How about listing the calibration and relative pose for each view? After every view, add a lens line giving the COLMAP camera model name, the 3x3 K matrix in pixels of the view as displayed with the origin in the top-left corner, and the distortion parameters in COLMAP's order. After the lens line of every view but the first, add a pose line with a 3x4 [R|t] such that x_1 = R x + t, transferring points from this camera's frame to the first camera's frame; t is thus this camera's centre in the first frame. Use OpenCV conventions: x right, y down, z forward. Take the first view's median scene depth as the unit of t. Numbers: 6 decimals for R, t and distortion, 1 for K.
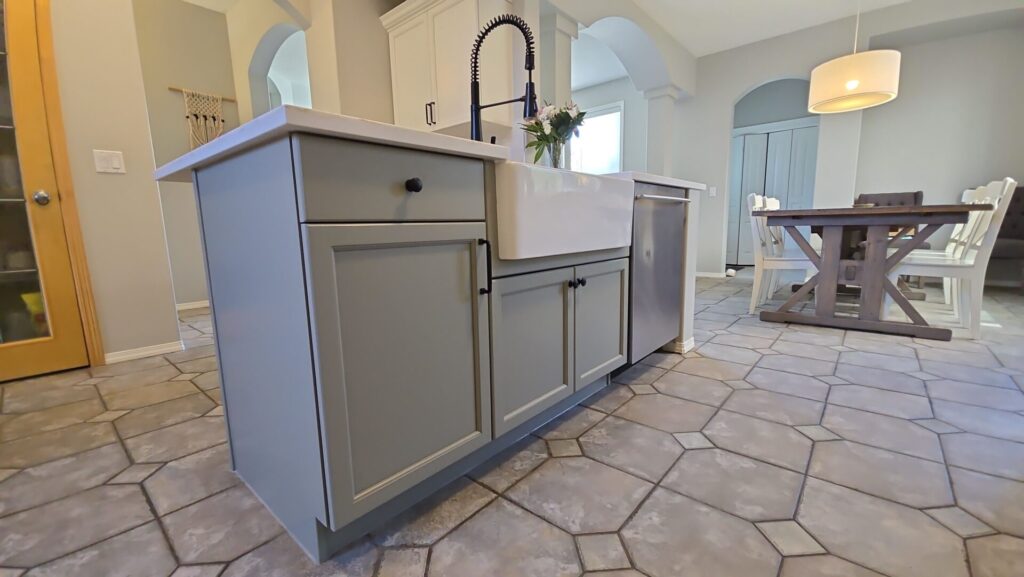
lens RADIAL K [[416.6, 0, 511.2], [0, 416.6, 290.9], [0, 0, 1]] dist [0.009000, -0.006357]
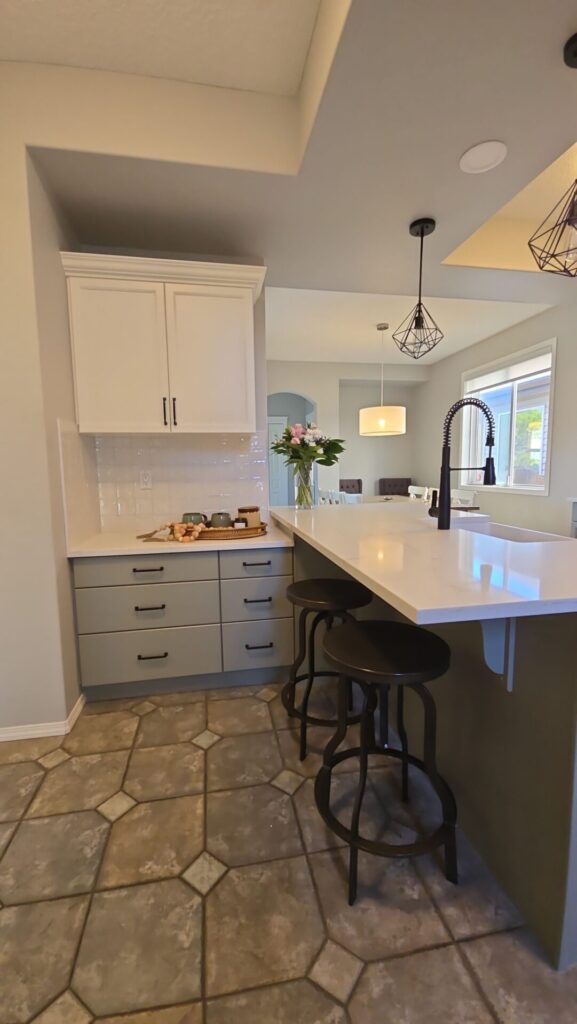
lens RADIAL K [[416.6, 0, 286.3], [0, 416.6, 512.5], [0, 0, 1]] dist [0.009000, -0.006357]
pose [[0.622320, -0.069402, 0.779680, -1.206884], [0.120060, 0.992739, -0.007461, -0.372827], [-0.773500, 0.098251, 0.626134, 0.663213]]
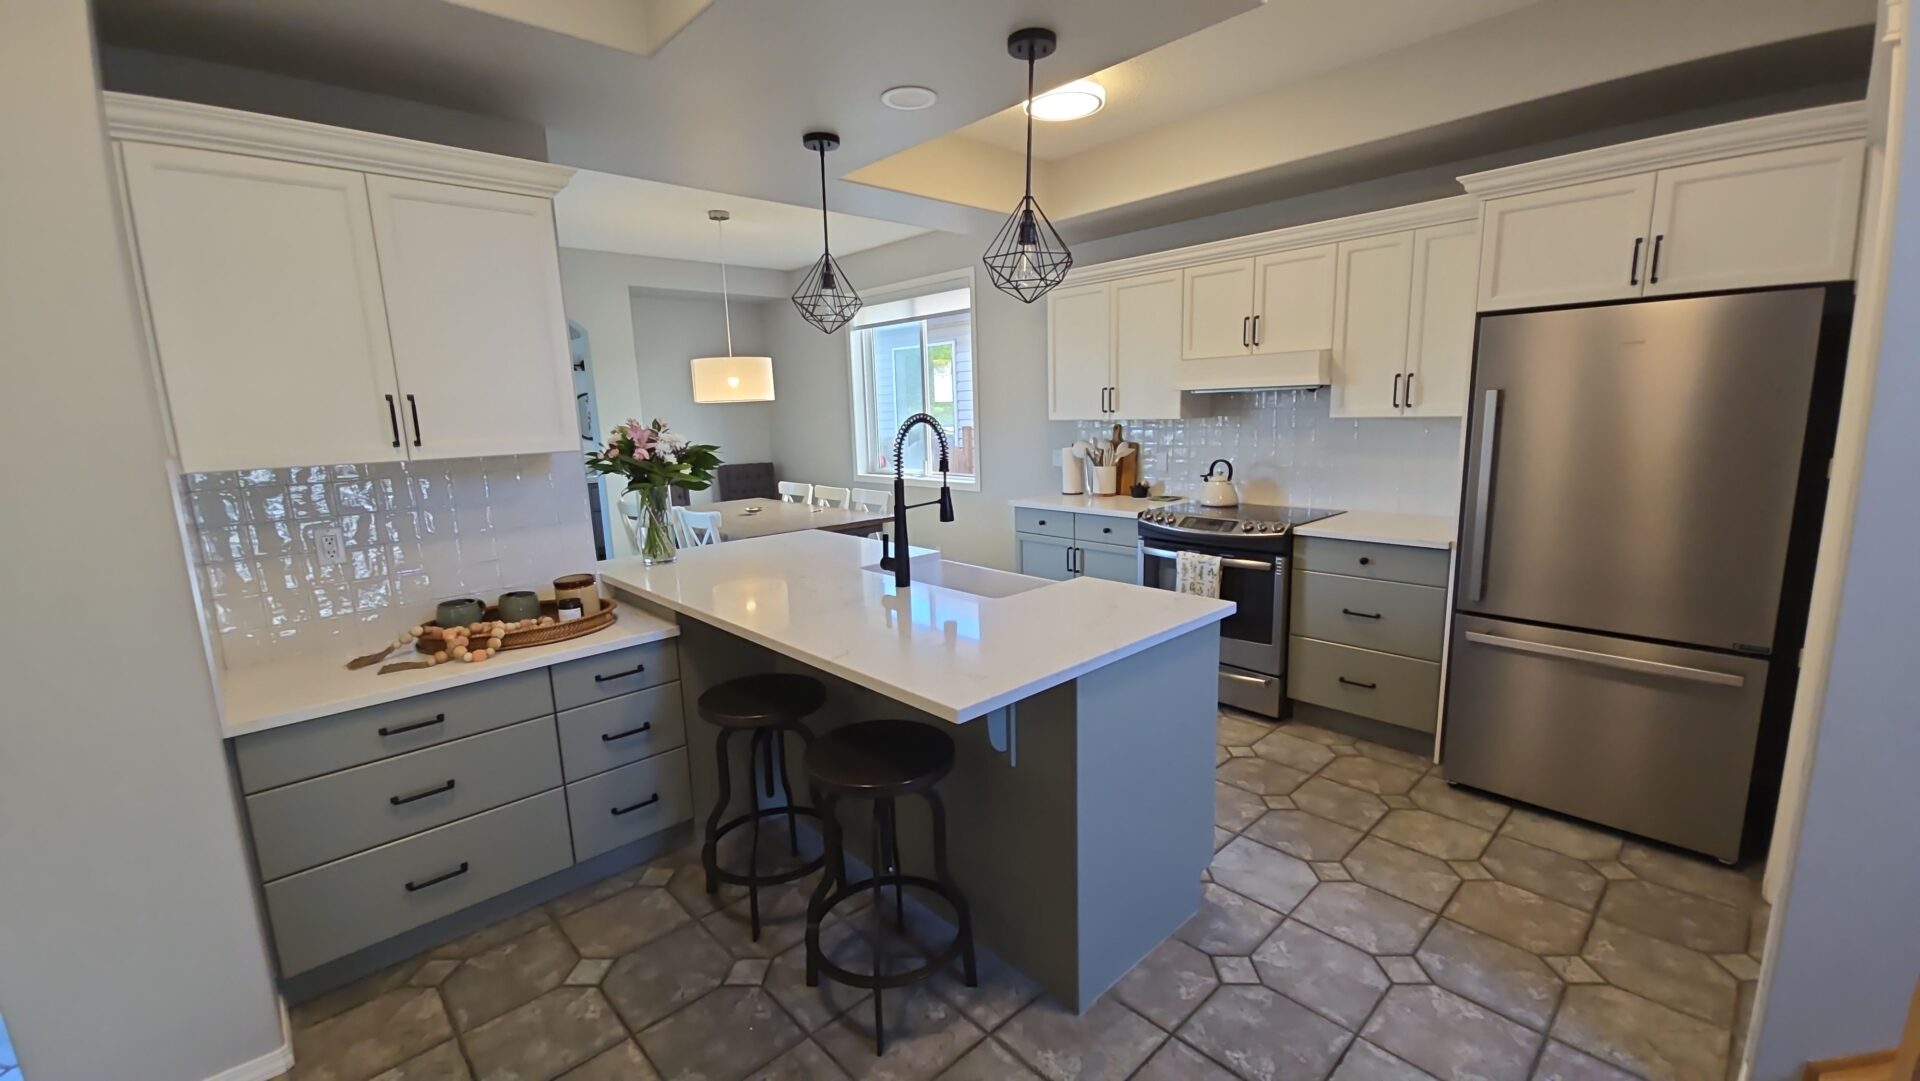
lens RADIAL K [[781.2, 0, 963.6], [0, 781.2, 544.0], [0, 0, 1]] dist [0.009000, -0.006357]
pose [[0.097308, -0.155385, 0.983050, -1.627662], [0.179592, 0.974264, 0.136220, -0.565033], [-0.978917, 0.163293, 0.122709, 0.707081]]
